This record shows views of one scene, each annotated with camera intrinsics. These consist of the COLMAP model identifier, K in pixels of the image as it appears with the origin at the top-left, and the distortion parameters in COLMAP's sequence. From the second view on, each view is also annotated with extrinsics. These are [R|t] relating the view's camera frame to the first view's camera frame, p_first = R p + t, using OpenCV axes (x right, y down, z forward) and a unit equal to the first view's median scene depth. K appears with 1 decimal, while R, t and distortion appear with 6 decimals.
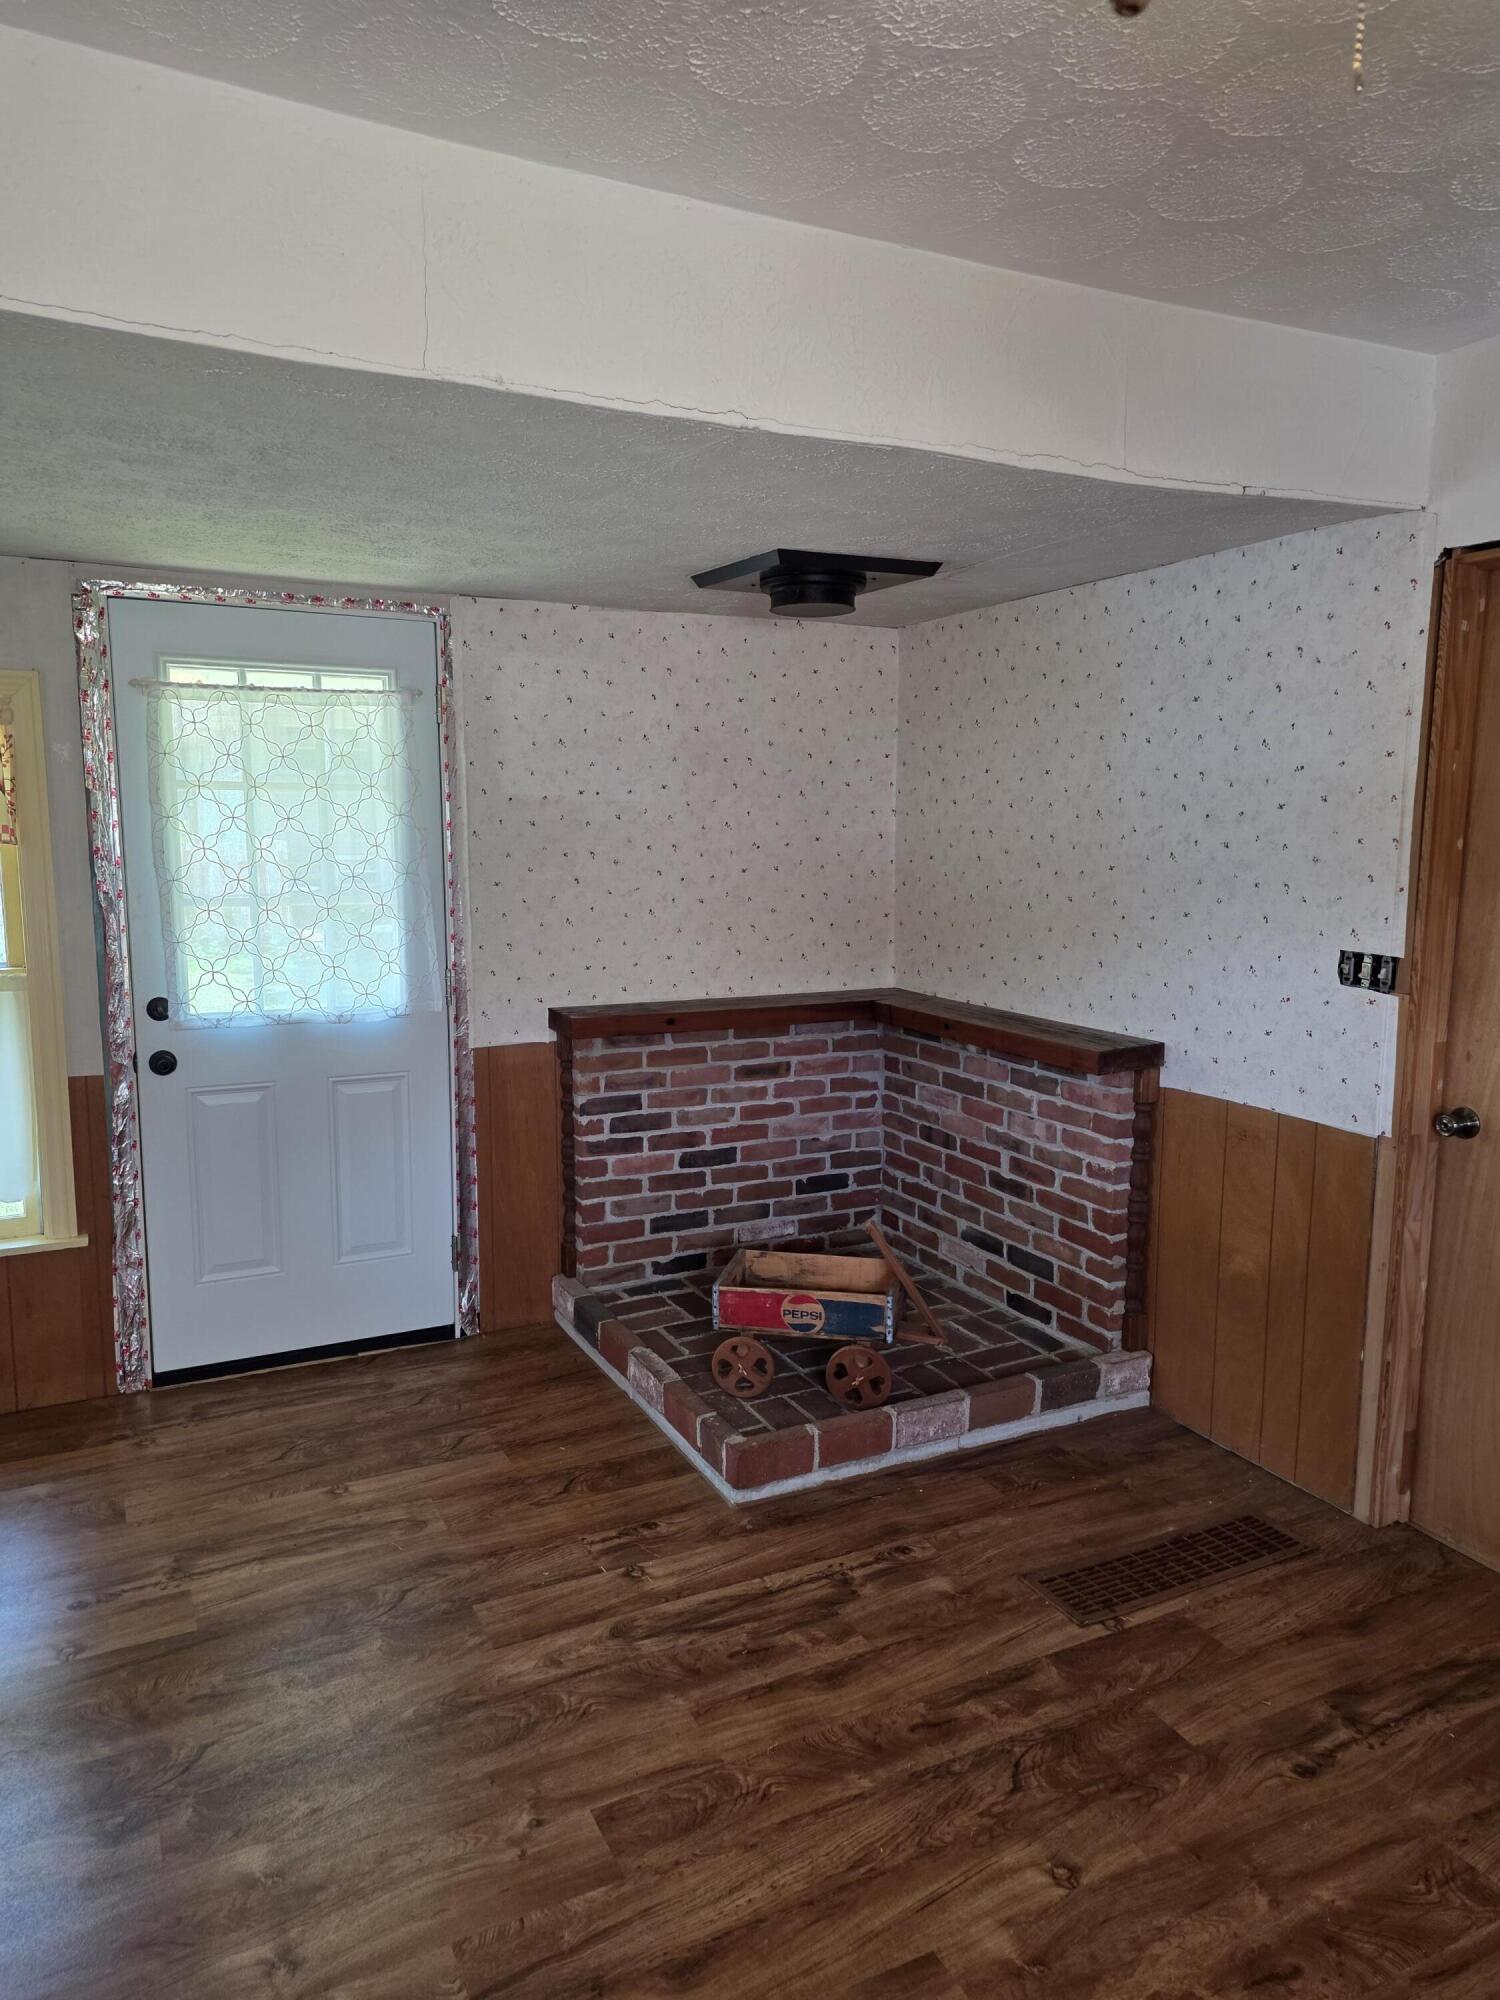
lens RADIAL K [[1334.4, 0, 752.3], [0, 1334.4, 1008.5], [0, 0, 1]] dist [0.012286, 0.001138]
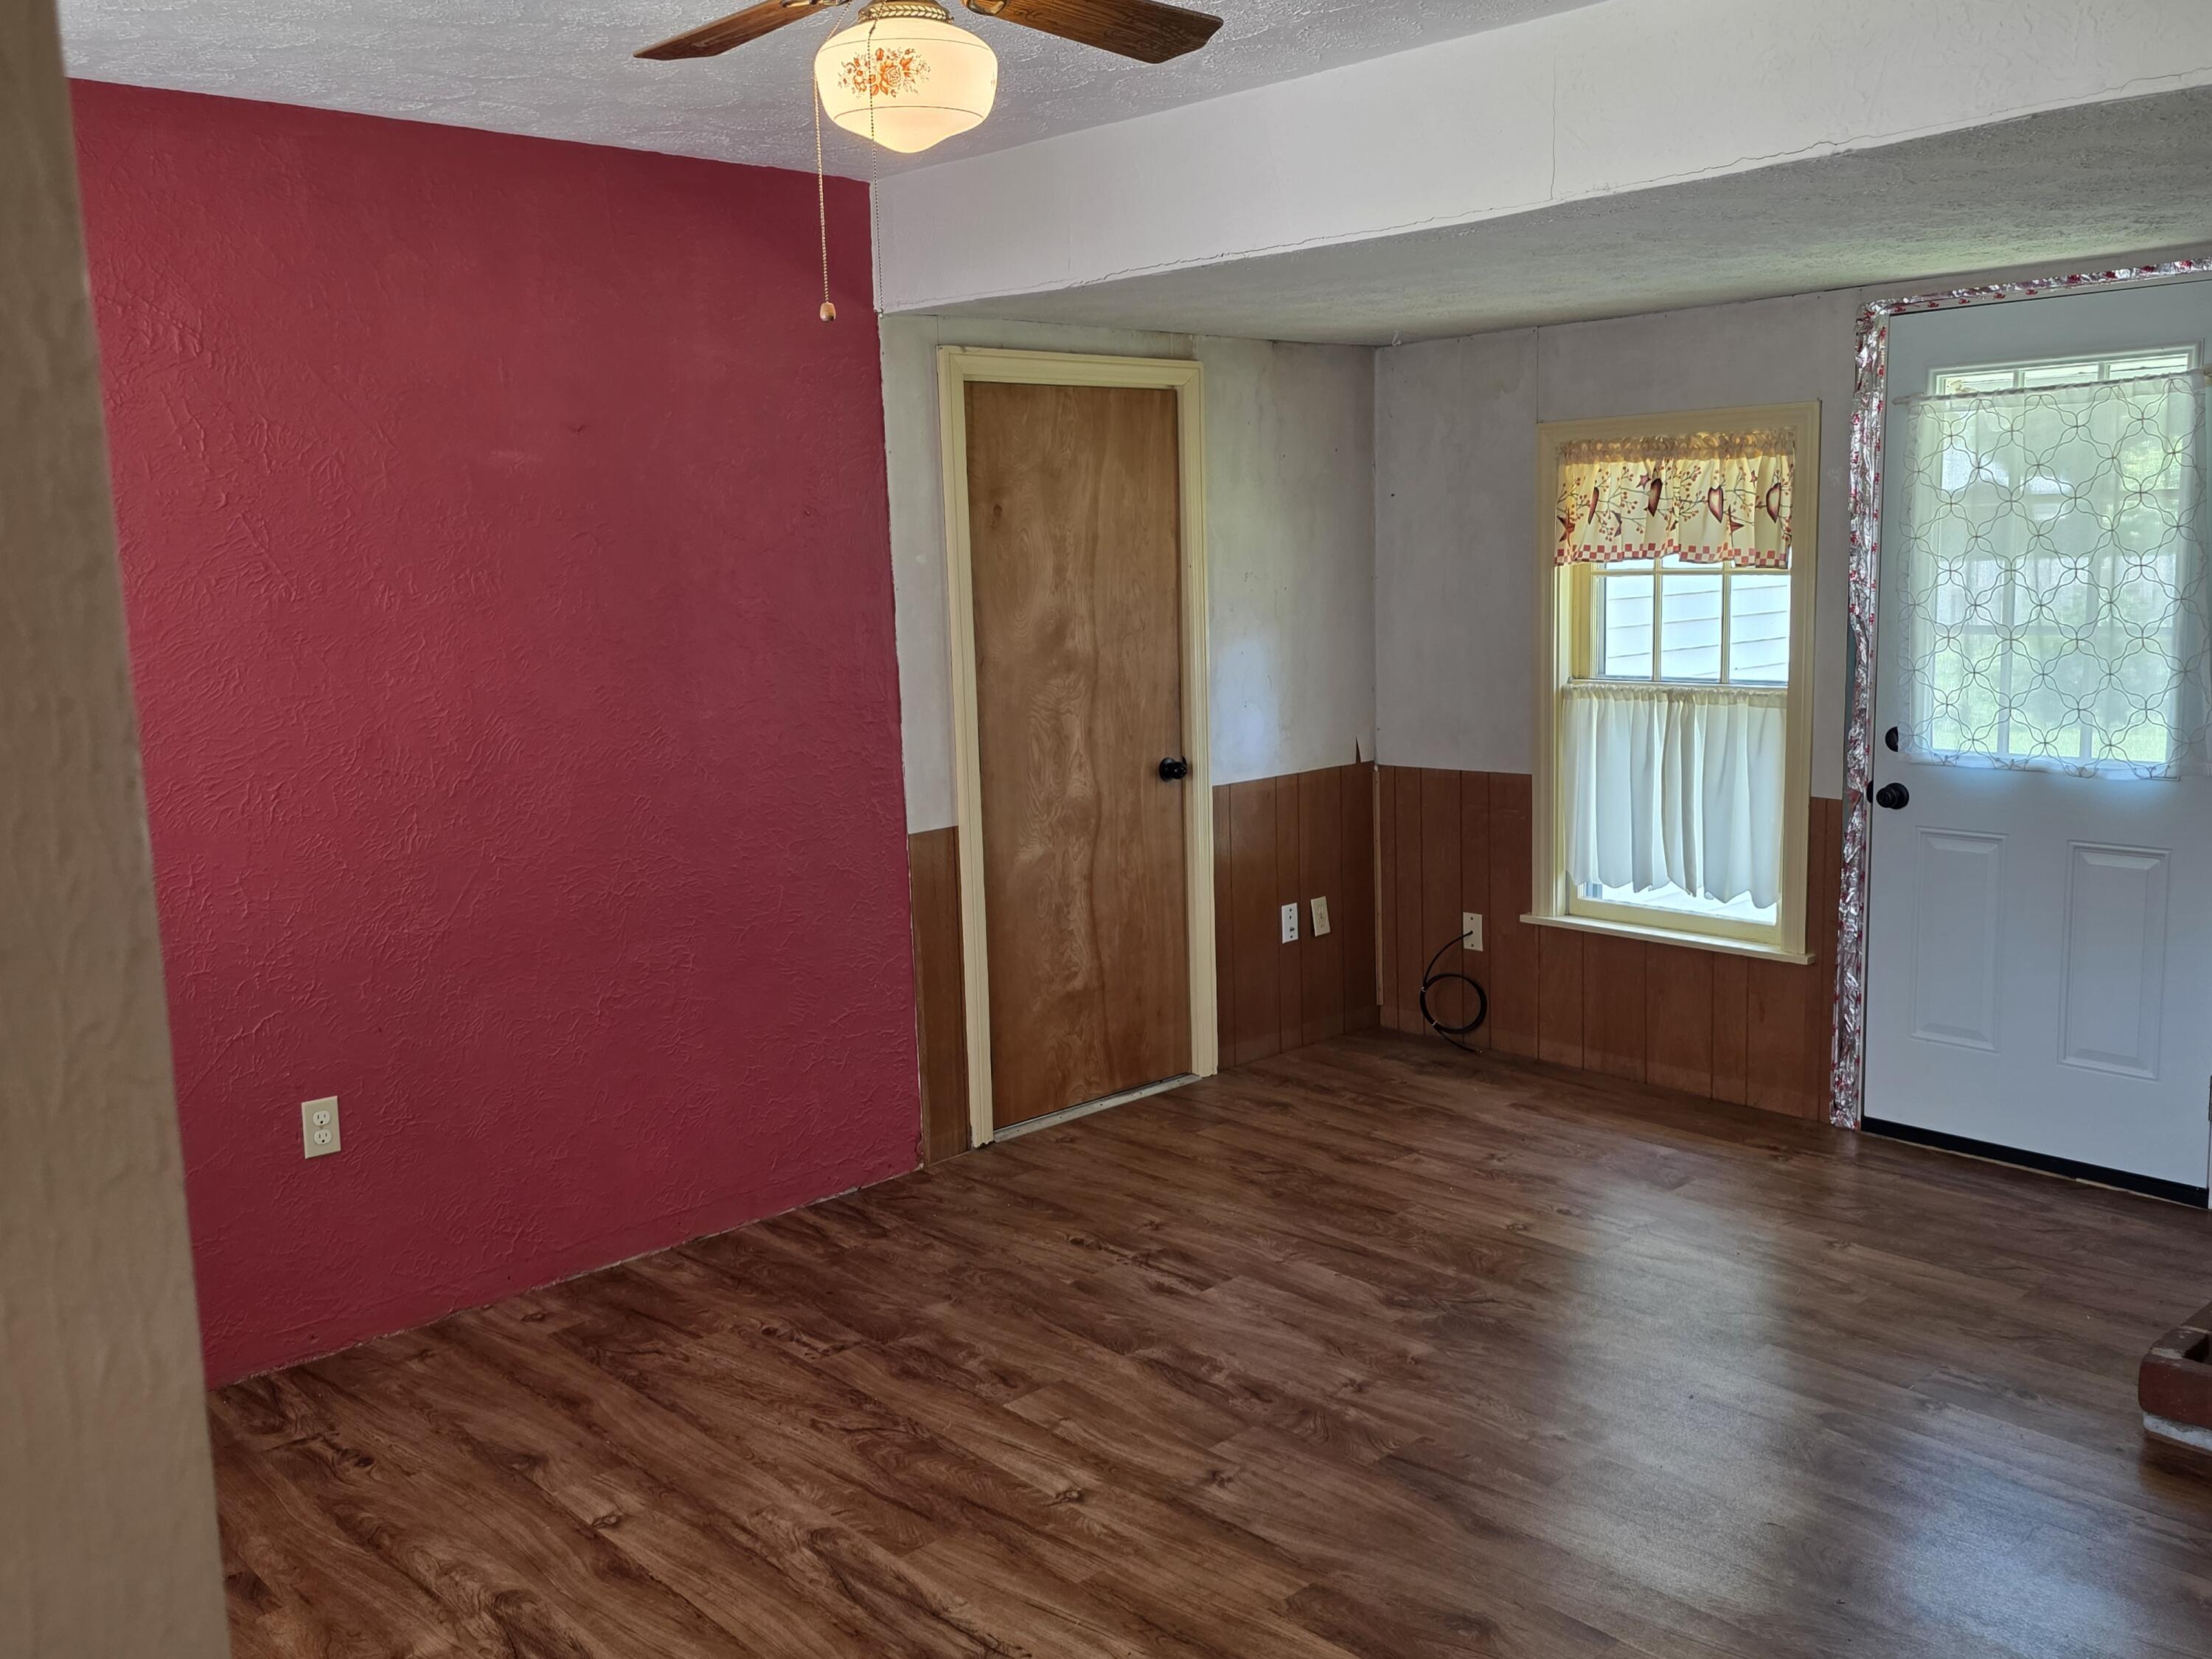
lens RADIAL K [[1938.5, 0, 1106.5], [0, 1938.5, 829.4], [0, 0, 1]] dist [0.018161, -0.001292]
pose [[0.263686, 0.129790, -0.955837, 0.745926], [-0.100292, 0.989225, 0.106656, -0.027622], [0.959381, 0.067739, 0.273862, 0.081460]]
